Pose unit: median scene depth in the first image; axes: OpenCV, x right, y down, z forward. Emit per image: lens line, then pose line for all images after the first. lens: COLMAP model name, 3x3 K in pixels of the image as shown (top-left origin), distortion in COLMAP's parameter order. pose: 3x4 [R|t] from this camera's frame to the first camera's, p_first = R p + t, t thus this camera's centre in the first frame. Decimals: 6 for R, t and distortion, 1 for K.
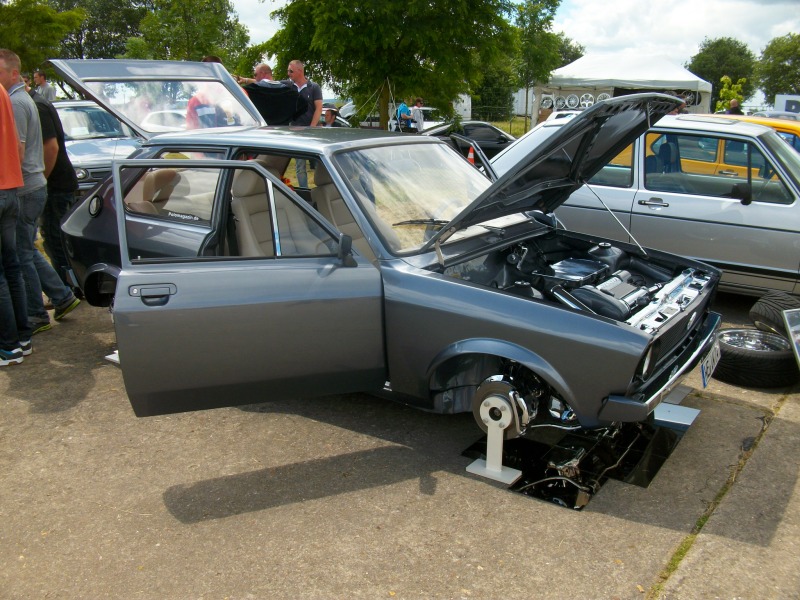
lens RADIAL K [[800.1, 0, 410.1], [0, 800.1, 300.0], [0, 0, 1]] dist [-0.123232, 0.011018]
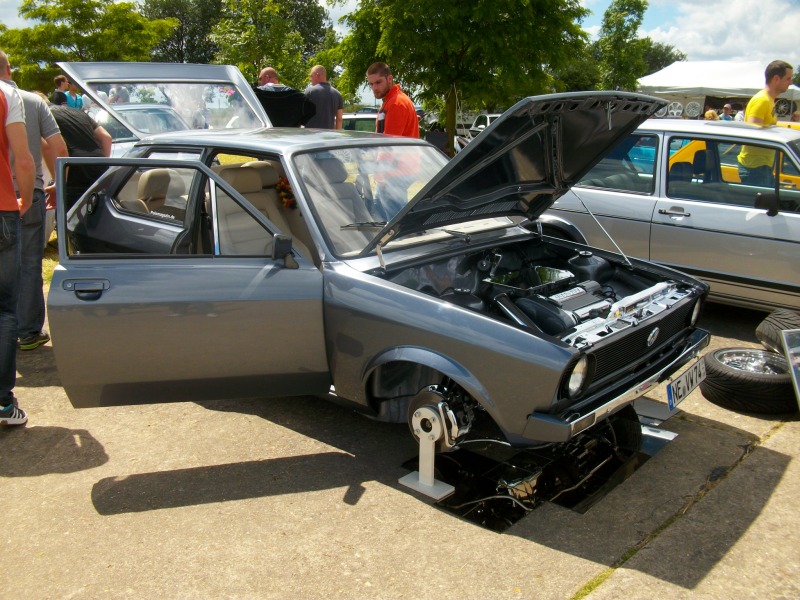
lens RADIAL K [[798.9, 0, 400.0], [0, 798.9, 300.0], [0, 0, 1]] dist [-0.128089, 0.019327]
pose [[0.990361, 0.033889, -0.134298, 0.179501], [-0.035063, 0.999365, -0.006384, -0.000529], [0.133996, 0.011031, 0.990920, 0.040121]]
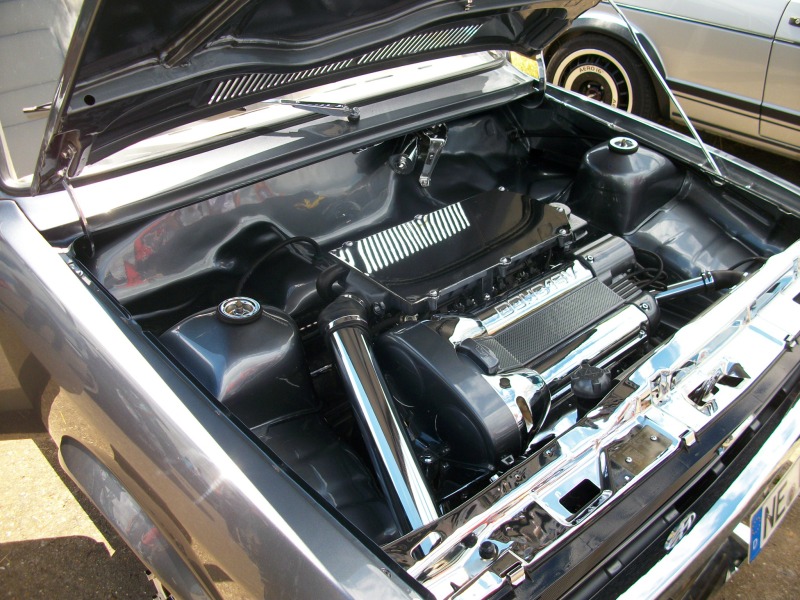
lens RADIAL K [[798.9, 0, 400.0], [0, 798.9, 300.0], [0, 0, 1]] dist [-0.128089, 0.019327]
pose [[0.967079, 0.121156, -0.223783, 0.270160], [-0.052605, 0.955575, 0.290016, -0.124001], [0.248978, -0.268697, 0.930490, 0.621335]]
